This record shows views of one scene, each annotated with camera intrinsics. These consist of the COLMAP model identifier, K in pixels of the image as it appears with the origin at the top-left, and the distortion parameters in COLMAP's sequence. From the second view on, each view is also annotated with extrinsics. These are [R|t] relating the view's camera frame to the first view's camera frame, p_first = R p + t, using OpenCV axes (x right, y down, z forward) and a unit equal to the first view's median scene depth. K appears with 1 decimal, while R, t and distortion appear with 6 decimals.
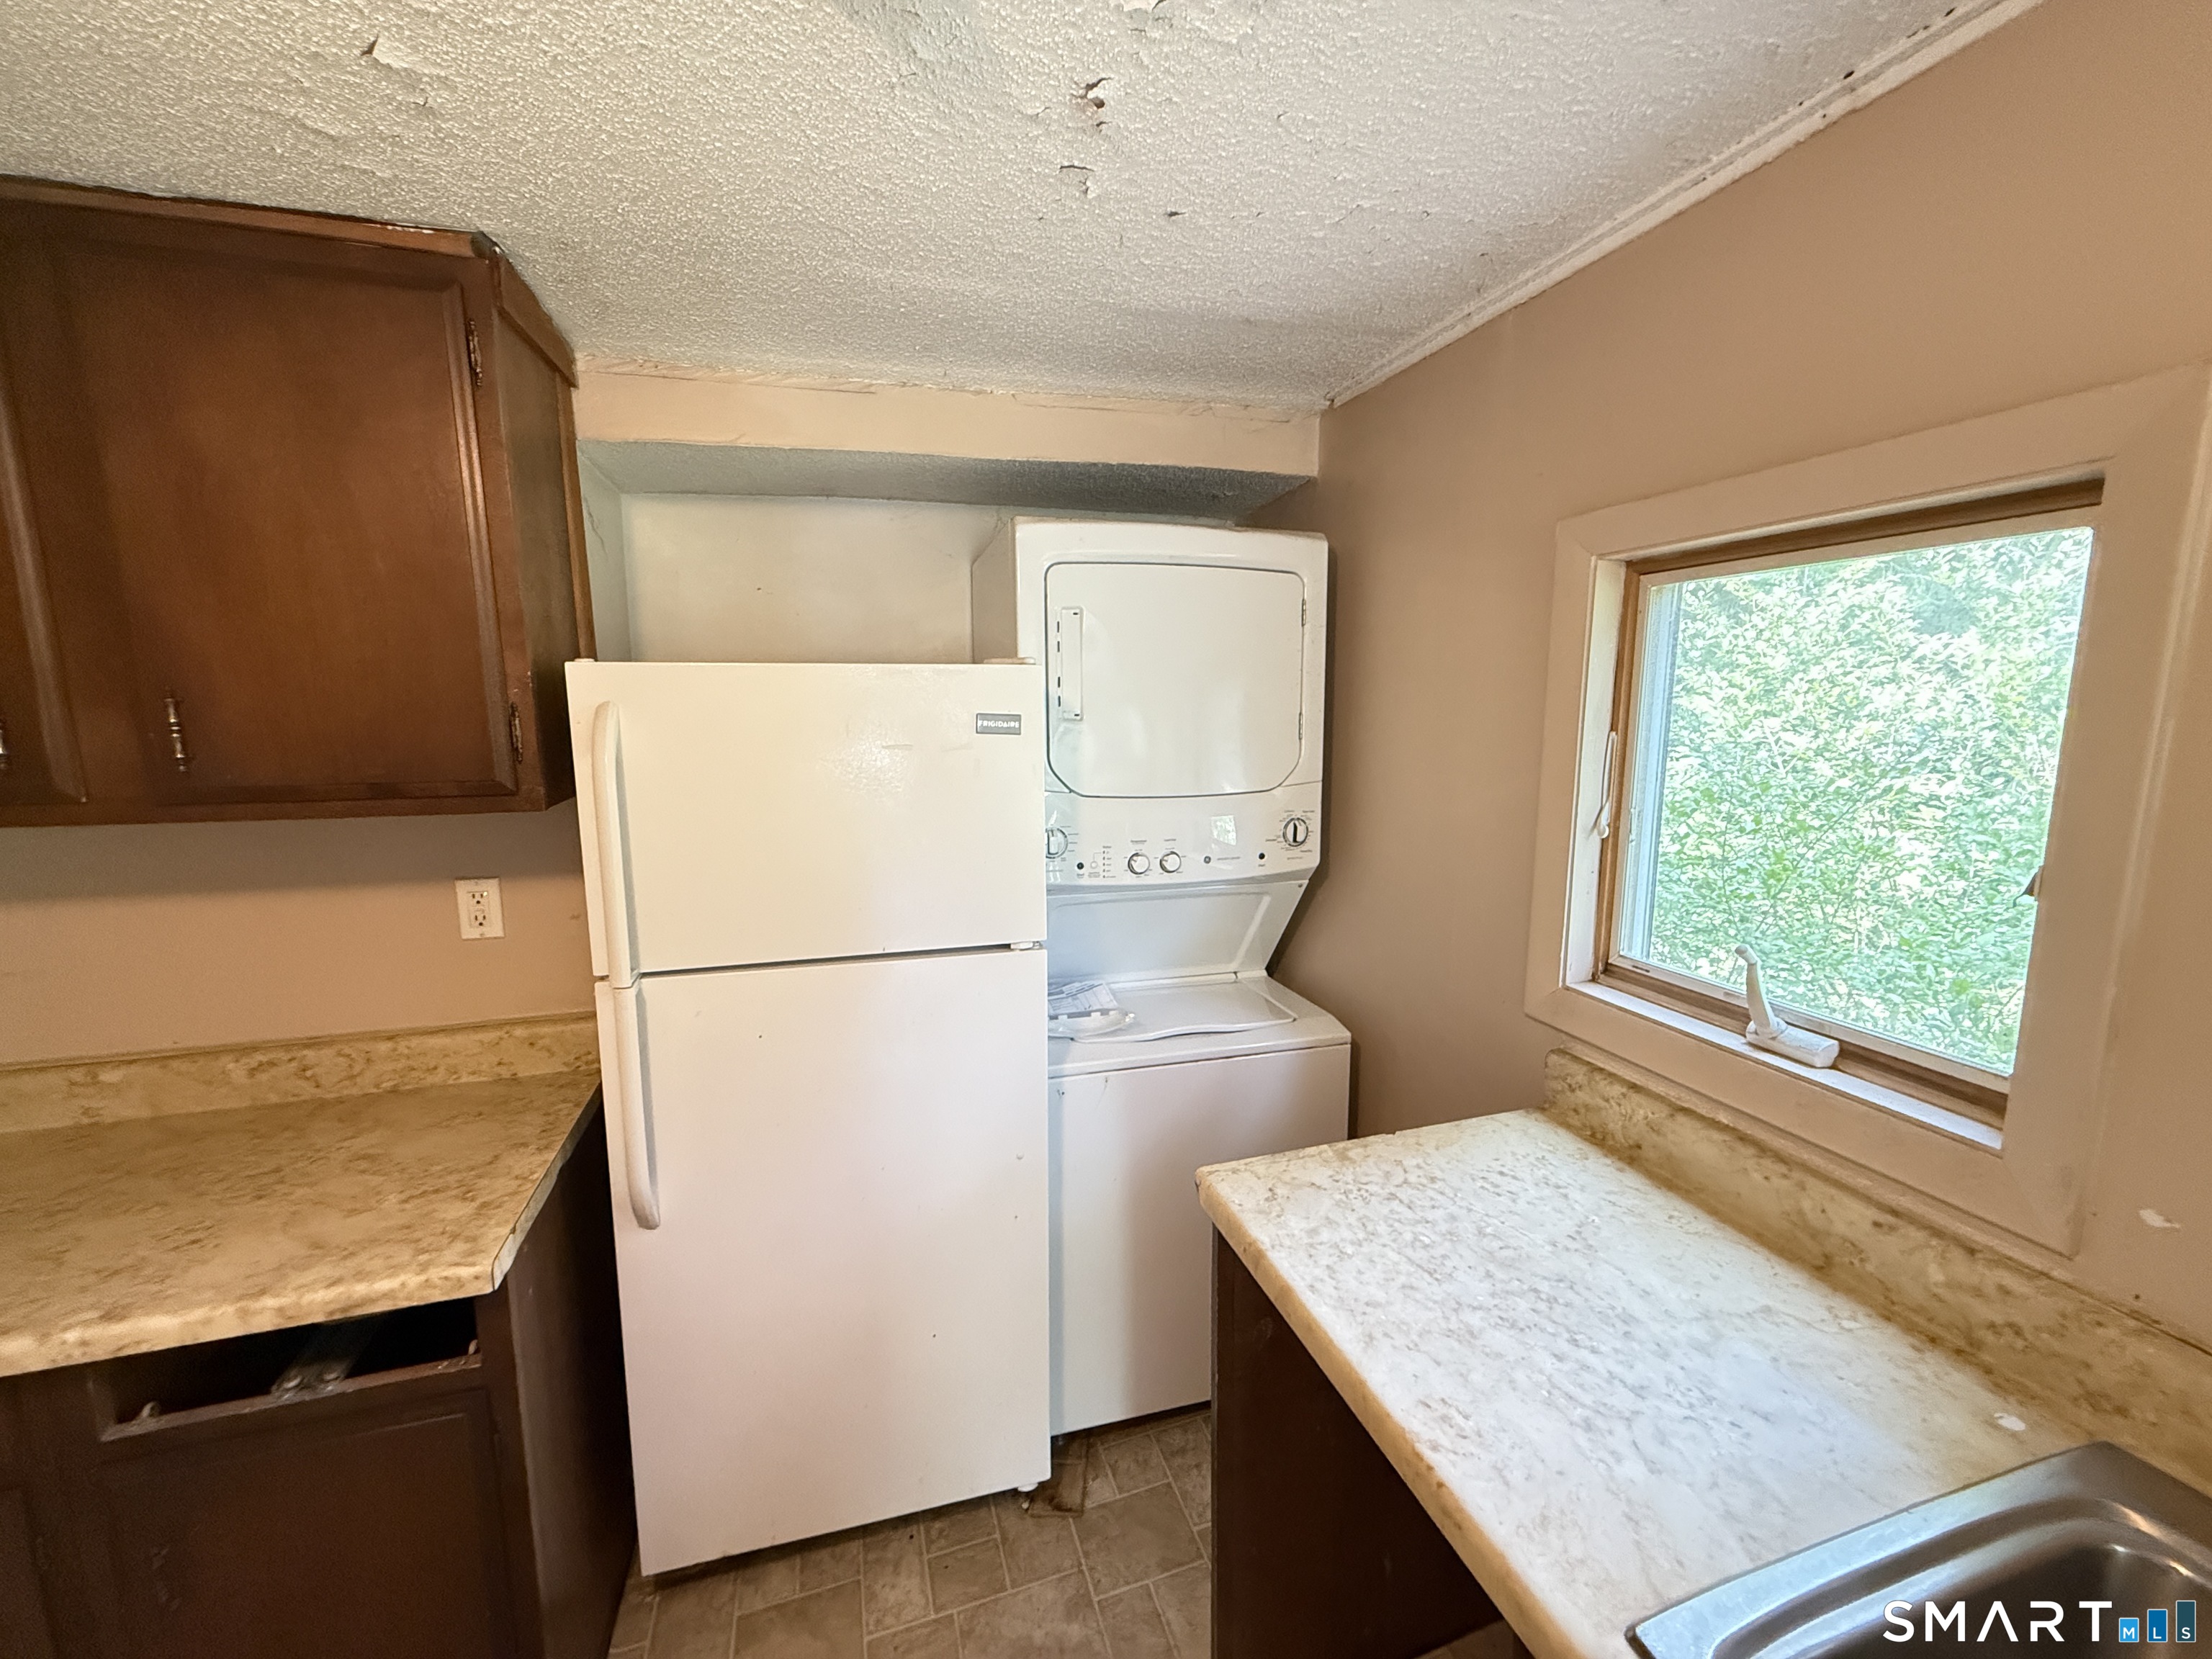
lens RADIAL K [[881.0, 0, 1105.0], [0, 881.0, 828.6], [0, 0, 1]] dist [0.003376, 0.000357]
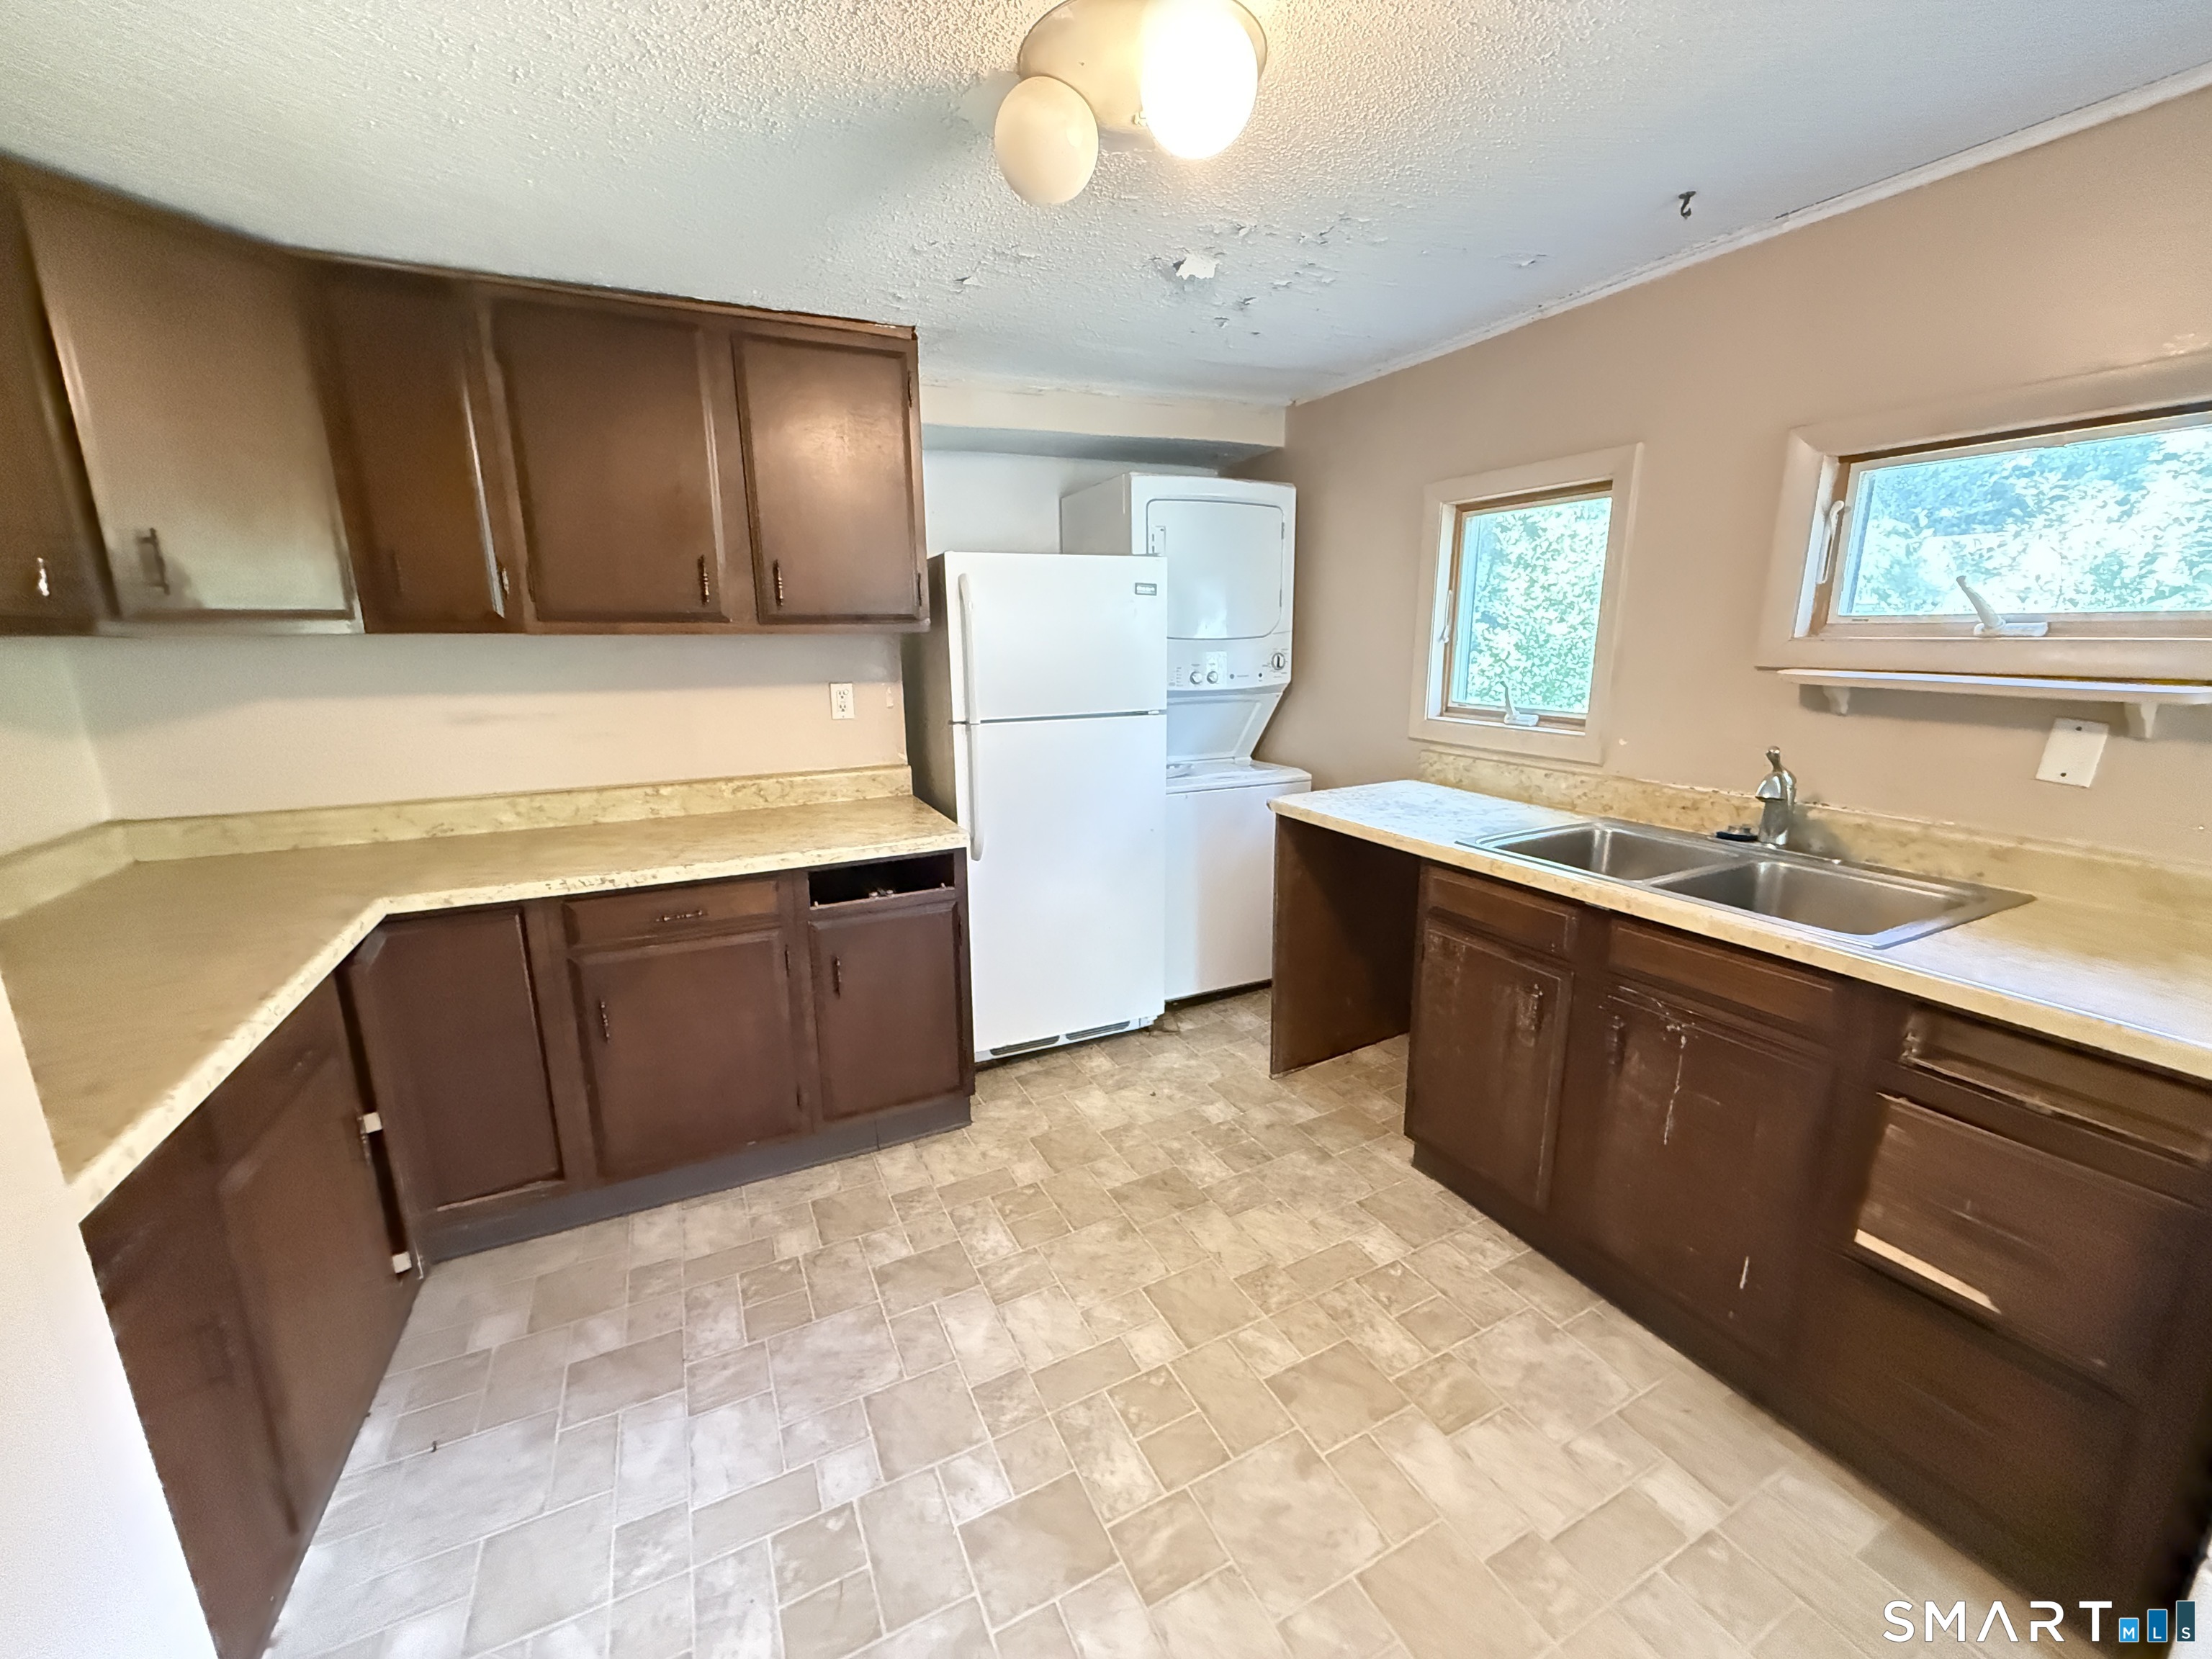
lens RADIAL K [[881.0, 0, 1104.3], [0, 881.0, 830.3], [0, 0, 1]] dist [0.003376, 0.000357]
pose [[0.987476, -0.043587, 0.151629, -0.487298], [0.031355, 0.996127, 0.082146, 0.223040], [-0.154622, -0.076363, 0.985018, -0.826072]]
